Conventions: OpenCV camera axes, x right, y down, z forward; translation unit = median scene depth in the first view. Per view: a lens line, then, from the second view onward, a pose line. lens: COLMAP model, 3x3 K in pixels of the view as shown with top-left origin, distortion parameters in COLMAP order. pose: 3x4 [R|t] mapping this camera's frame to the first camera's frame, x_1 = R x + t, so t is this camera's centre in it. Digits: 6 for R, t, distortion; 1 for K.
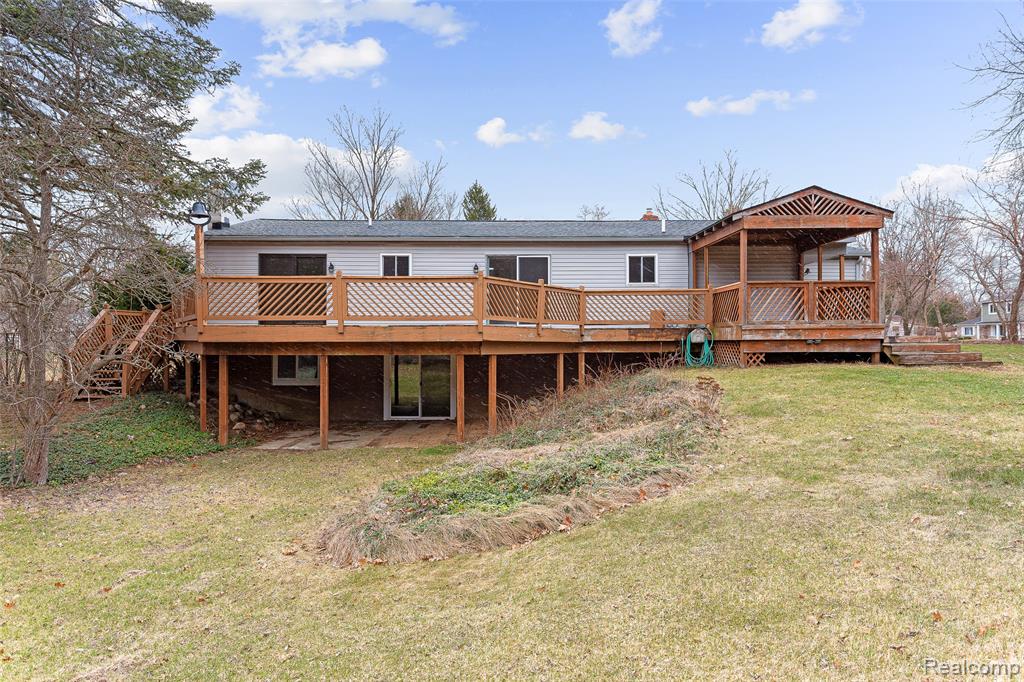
lens RADIAL K [[628.9, 0, 512.0], [0, 628.9, 341.0], [0, 0, 1]] dist [0.027896, -0.001072]
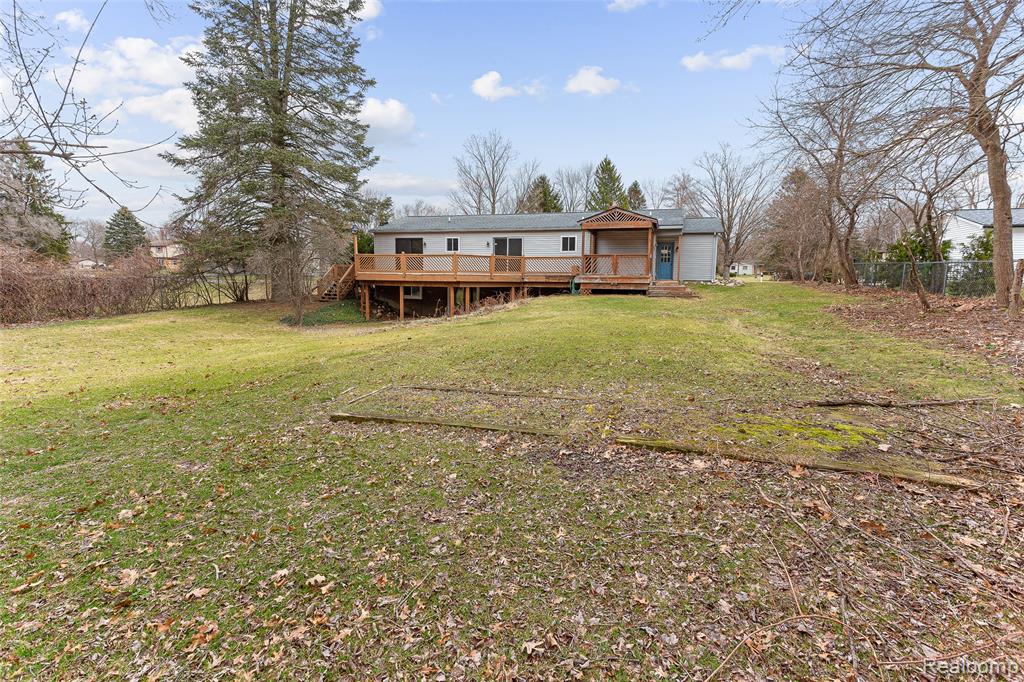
lens RADIAL K [[481.8, 0, 508.1], [0, 481.8, 333.4], [0, 0, 1]] dist [0.027382, 0.000590]
pose [[0.945821, 0.052025, -0.320495, 0.554924], [-0.011562, 0.991850, 0.126883, -0.029282], [0.324484, -0.116303, 0.938714, -0.512852]]
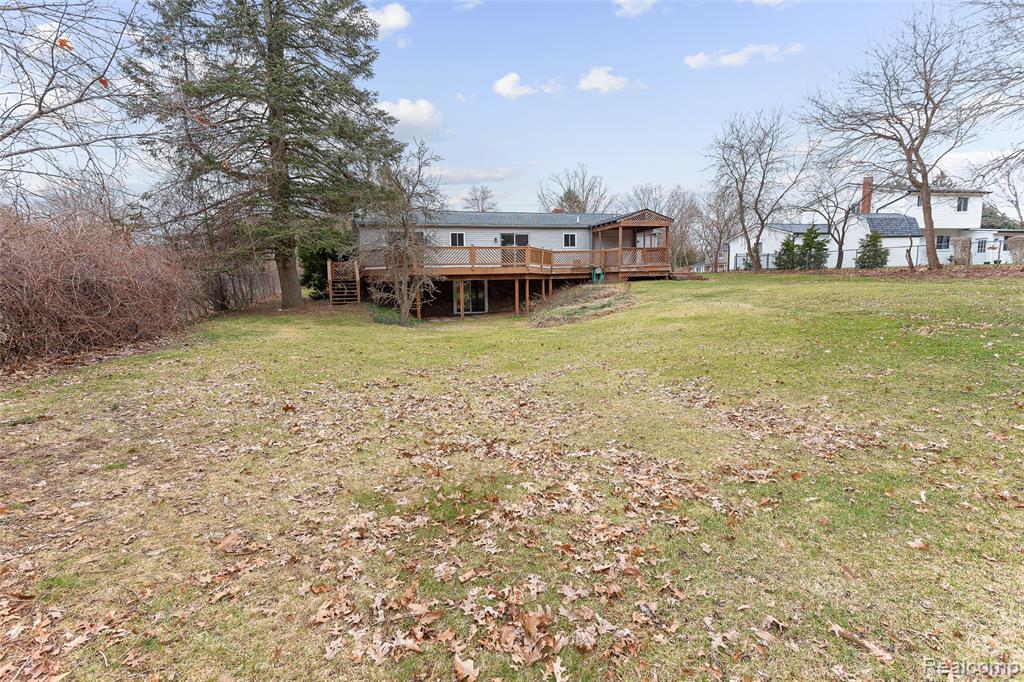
lens RADIAL K [[481.8, 0, 508.1], [0, 481.8, 333.4], [0, 0, 1]] dist [0.027382, 0.000590]
pose [[0.969052, -0.042860, 0.243107, -0.448522], [0.016443, 0.993832, 0.109672, 0.020516], [-0.246308, -0.102281, 0.963780, -0.628426]]
